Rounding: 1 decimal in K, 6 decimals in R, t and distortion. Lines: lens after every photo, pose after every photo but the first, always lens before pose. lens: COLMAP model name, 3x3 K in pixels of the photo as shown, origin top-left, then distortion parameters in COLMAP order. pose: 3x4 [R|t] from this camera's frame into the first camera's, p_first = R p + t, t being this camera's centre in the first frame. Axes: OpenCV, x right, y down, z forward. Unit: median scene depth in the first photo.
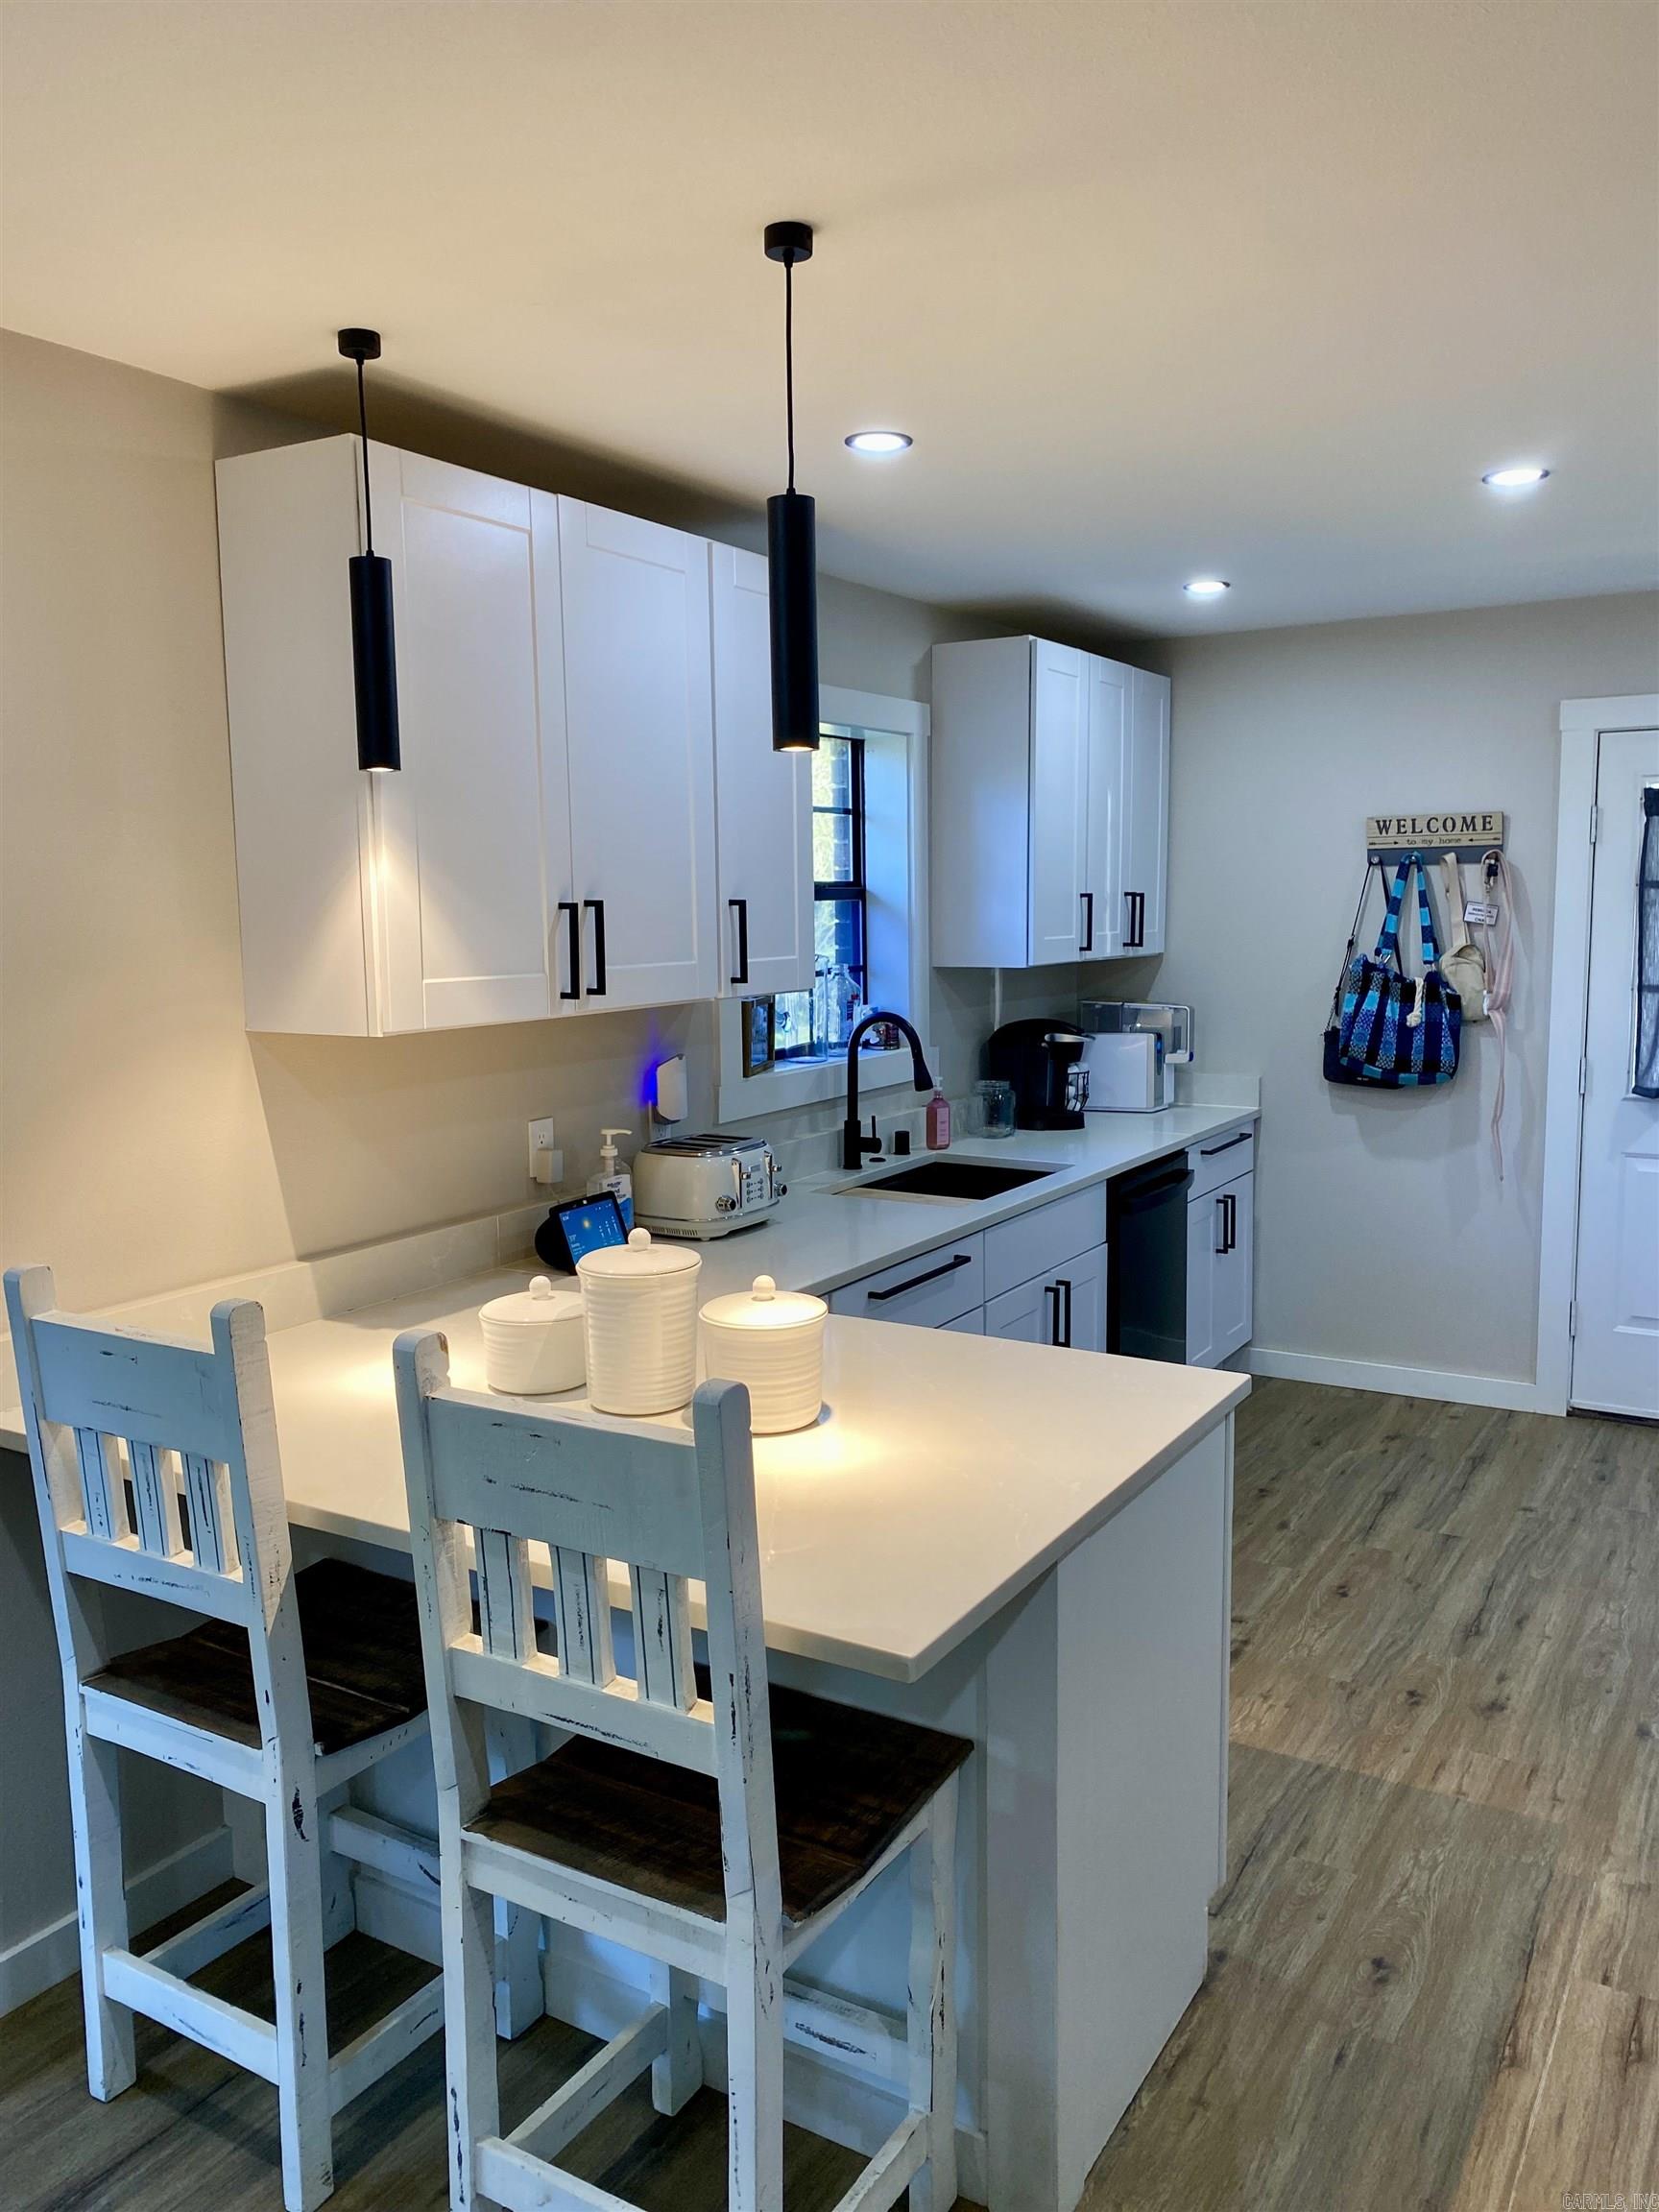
lens RADIAL K [[1659.2, 0, 839.3], [0, 1659.2, 1117.2], [0, 0, 1]] dist [0.092745, -0.187247]
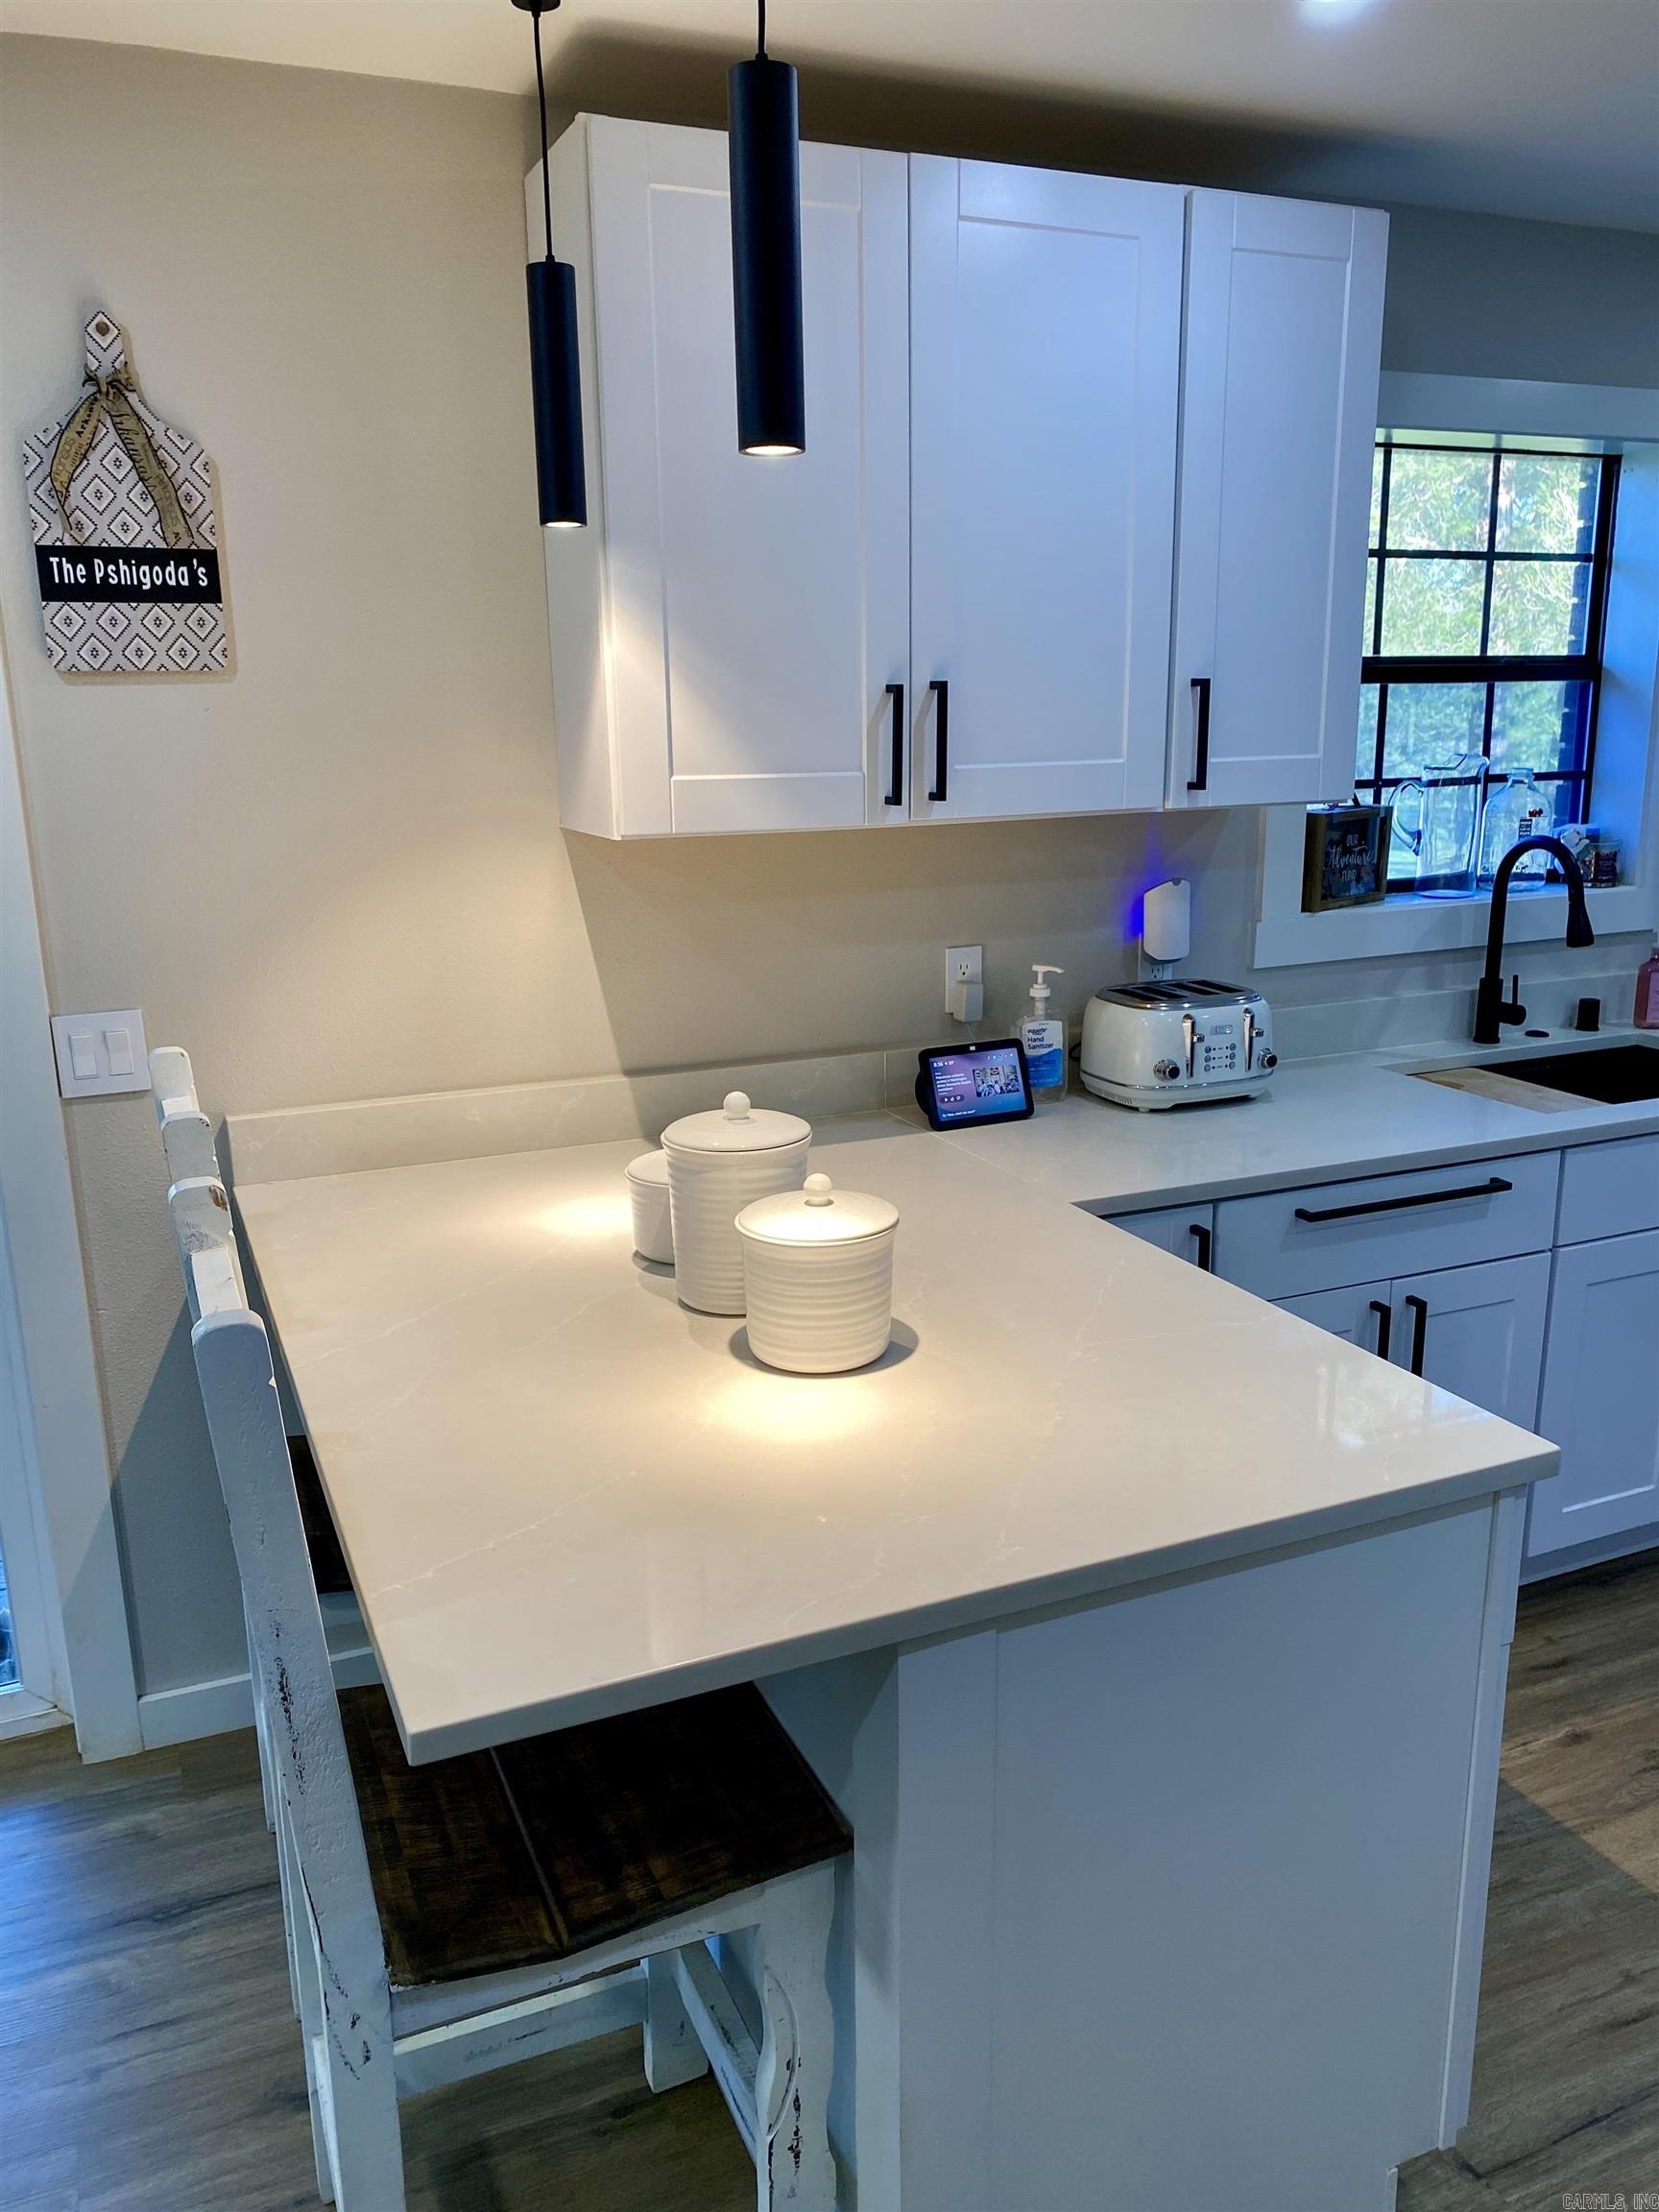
lens RADIAL K [[1657.7, 0, 821.0], [0, 1657.7, 1157.6], [0, 0, 1]] dist [0.040567, -0.083078]
pose [[0.805290, 0.153757, -0.572597, 0.250845], [-0.071398, 0.983908, 0.163793, -0.024516], [0.588567, -0.091018, 0.803309, 0.237530]]
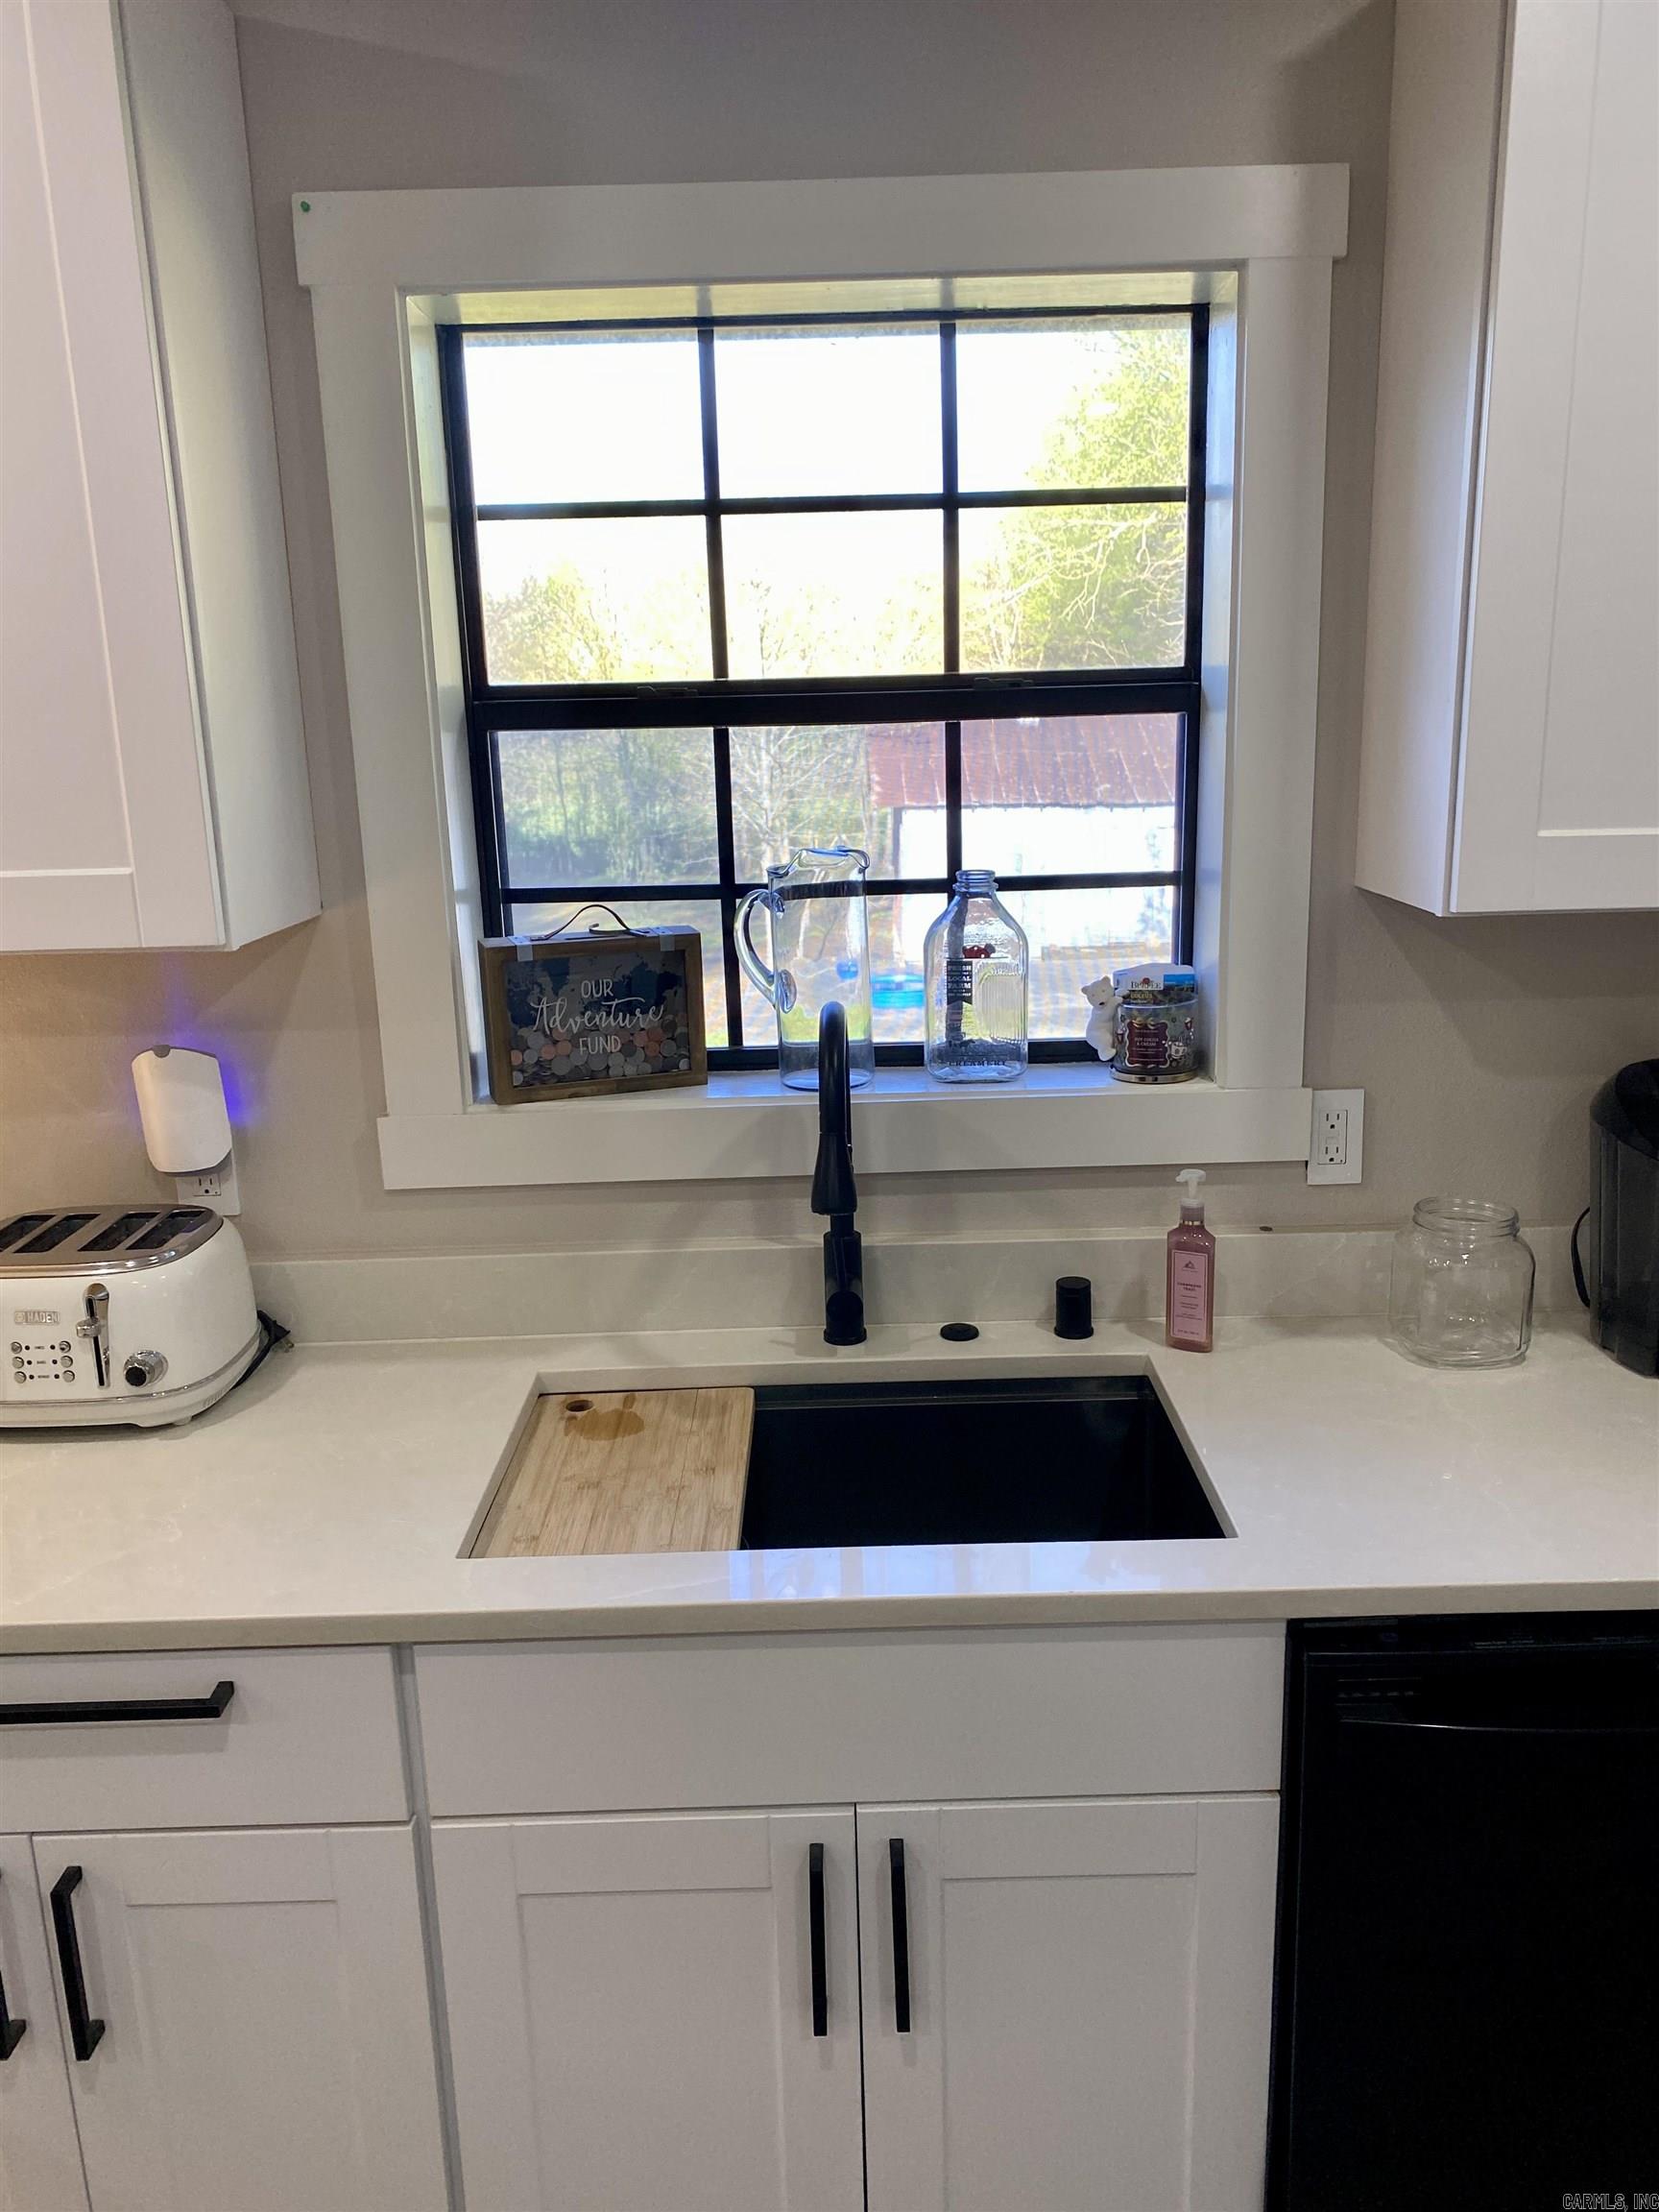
lens RADIAL K [[1659.2, 0, 839.3], [0, 1659.2, 1117.2], [0, 0, 1]] dist [0.092745, -0.187247]
pose [[0.514193, 0.190769, -0.836190, 0.439146], [-0.091157, 0.981583, 0.167884, -0.121379], [0.852817, -0.010100, 0.522113, 0.918654]]
